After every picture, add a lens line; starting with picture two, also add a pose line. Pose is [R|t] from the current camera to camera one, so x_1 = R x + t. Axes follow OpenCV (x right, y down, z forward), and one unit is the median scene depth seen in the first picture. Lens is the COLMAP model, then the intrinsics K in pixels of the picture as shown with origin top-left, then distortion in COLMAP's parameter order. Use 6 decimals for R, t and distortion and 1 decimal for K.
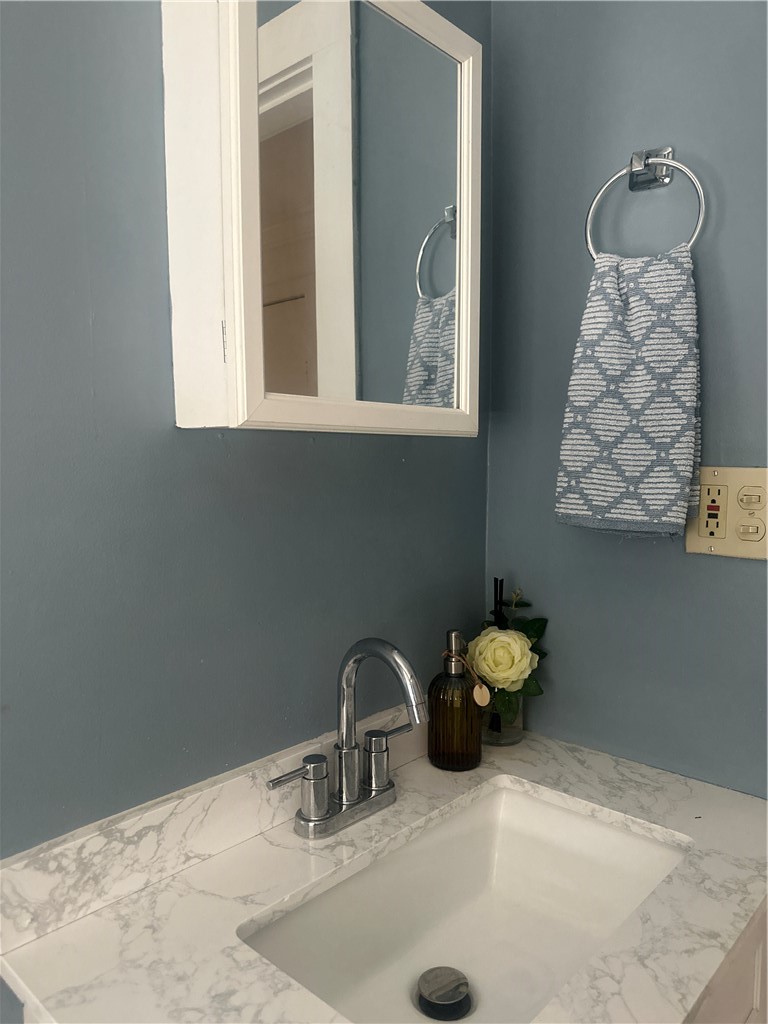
lens RADIAL K [[739.3, 0, 388.8], [0, 739.3, 516.9], [0, 0, 1]] dist [0.025249, -0.021416]
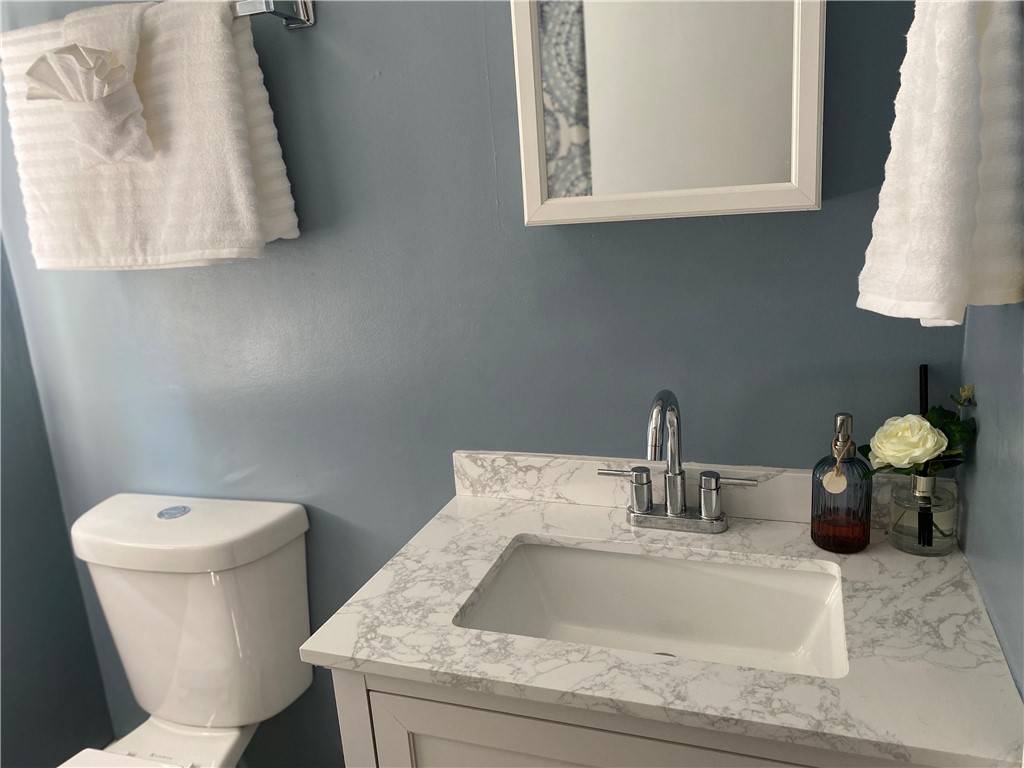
lens RADIAL K [[774.1, 0, 511.3], [0, 774.1, 373.4], [0, 0, 1]] dist [0.064818, -0.095689]
pose [[0.384234, 0.193029, -0.902831, 0.969351], [-0.010597, 0.978756, 0.204753, -0.113295], [0.923175, -0.069106, 0.378117, 0.263967]]
